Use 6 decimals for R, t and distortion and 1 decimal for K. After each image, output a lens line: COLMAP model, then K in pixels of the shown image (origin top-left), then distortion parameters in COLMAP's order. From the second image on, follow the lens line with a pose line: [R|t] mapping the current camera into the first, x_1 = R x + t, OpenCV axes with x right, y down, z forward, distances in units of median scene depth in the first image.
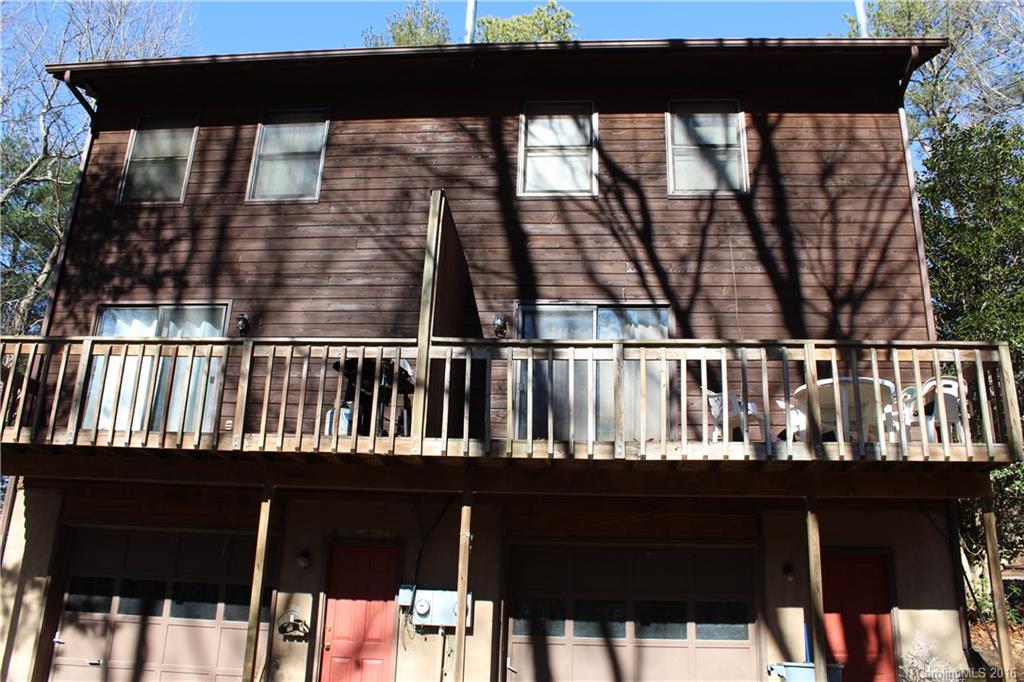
lens RADIAL K [[845.4, 0, 512.0], [0, 845.4, 341.0], [0, 0, 1]] dist [-0.155738, 0.139998]
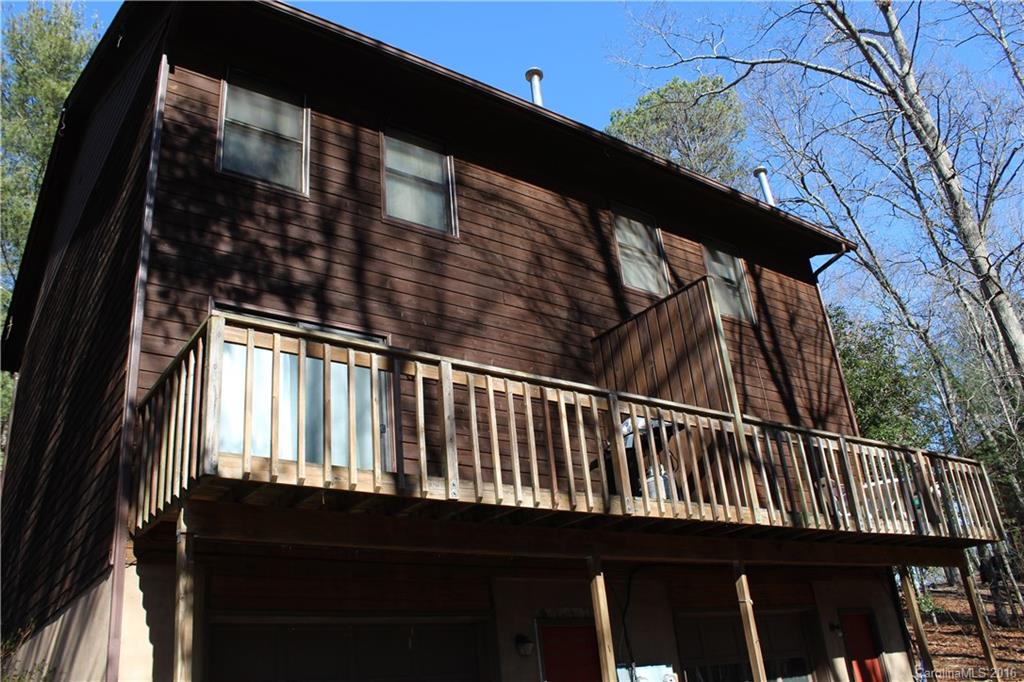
lens RADIAL K [[845.4, 0, 512.0], [0, 845.4, 341.0], [0, 0, 1]] dist [-0.155738, 0.139998]
pose [[0.751719, 0.176811, 0.635339, -0.789468], [-0.099512, 0.982770, -0.155759, 0.077315], [-0.651932, 0.053863, 0.756362, 0.300304]]
